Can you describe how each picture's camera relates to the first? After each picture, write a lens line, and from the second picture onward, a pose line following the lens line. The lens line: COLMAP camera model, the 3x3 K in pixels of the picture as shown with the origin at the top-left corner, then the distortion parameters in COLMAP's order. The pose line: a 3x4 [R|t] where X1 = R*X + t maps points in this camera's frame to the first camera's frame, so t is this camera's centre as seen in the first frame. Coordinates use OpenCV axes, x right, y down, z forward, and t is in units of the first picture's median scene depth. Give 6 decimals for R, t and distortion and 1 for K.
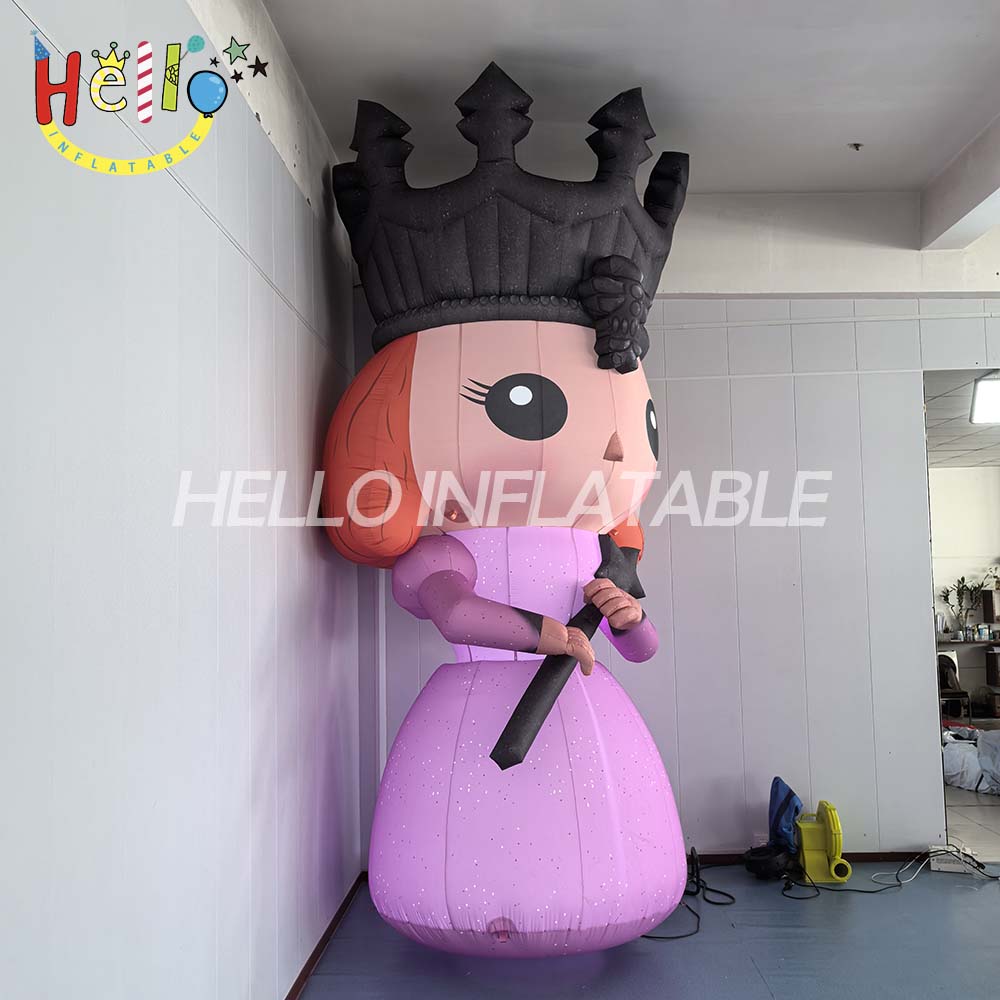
lens RADIAL K [[1052.0, 0, 500.7], [0, 1052.0, 512.8], [0, 0, 1]] dist [0.016545, 0.003377]
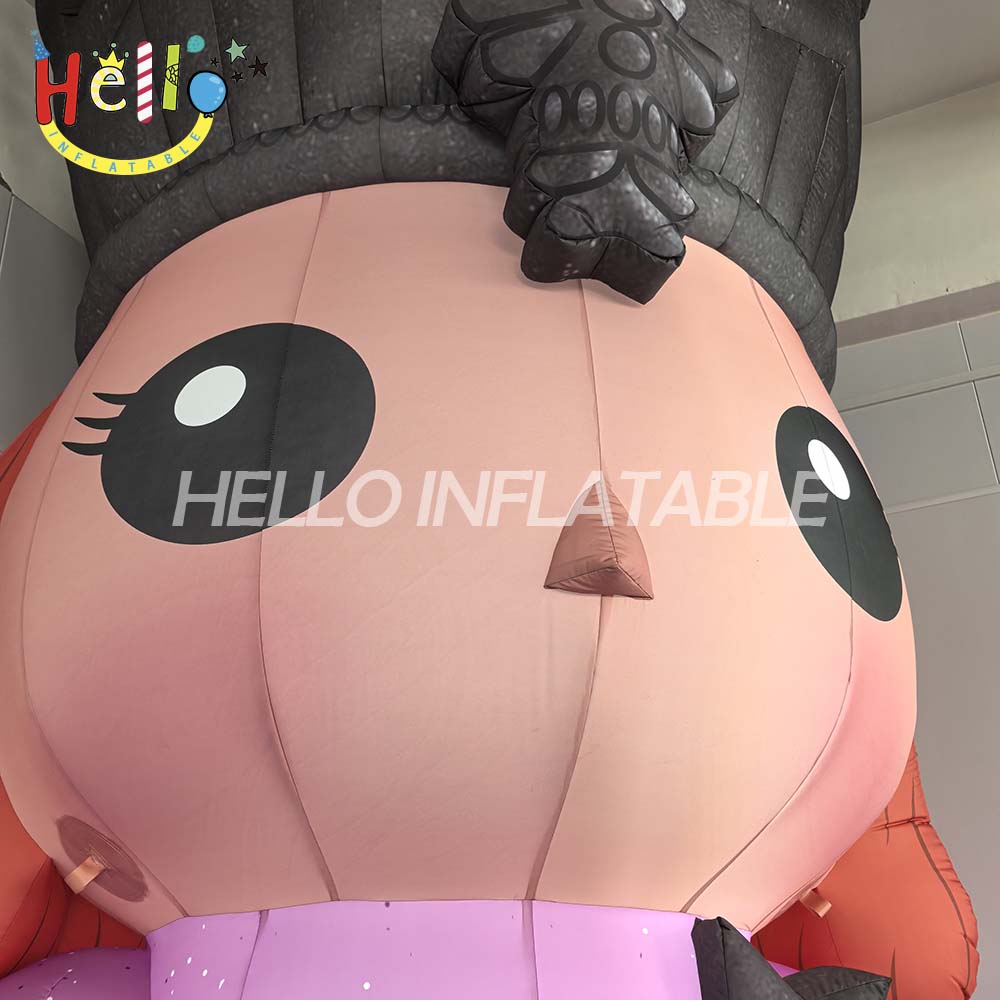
lens RADIAL K [[1052.0, 0, 500.7], [0, 1052.0, 512.8], [0, 0, 1]] dist [0.016545, 0.003377]
pose [[0.916512, -0.171838, -0.361217, 0.176256], [0.044106, 0.940932, -0.335711, 0.011181], [0.397569, 0.291751, 0.869954, 0.779444]]
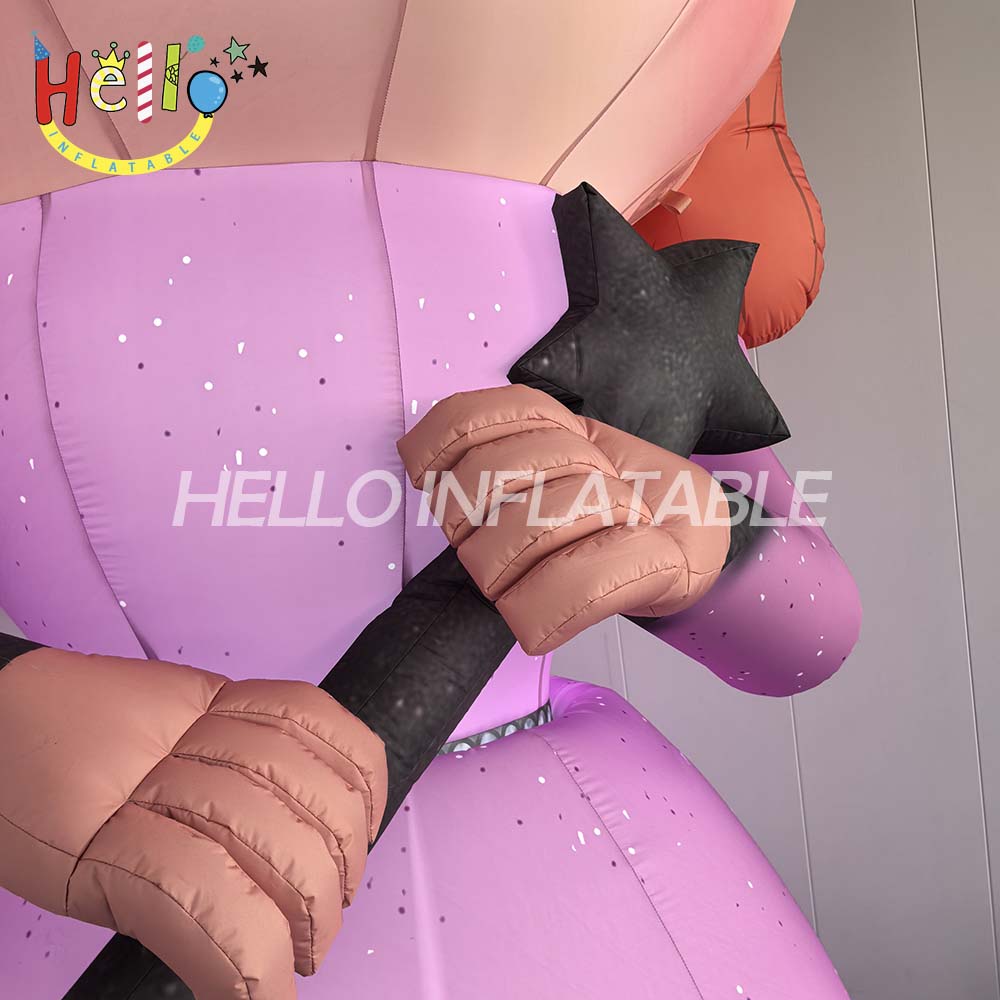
lens RADIAL K [[1047.1, 0, 482.0], [0, 1047.1, 509.8], [0, 0, 1]] dist [0.020876, -0.005204]
pose [[0.957370, -0.085041, -0.276062, 0.148405], [0.127531, 0.981935, 0.139784, 0.058769], [0.259188, -0.169031, 0.950921, 0.823293]]
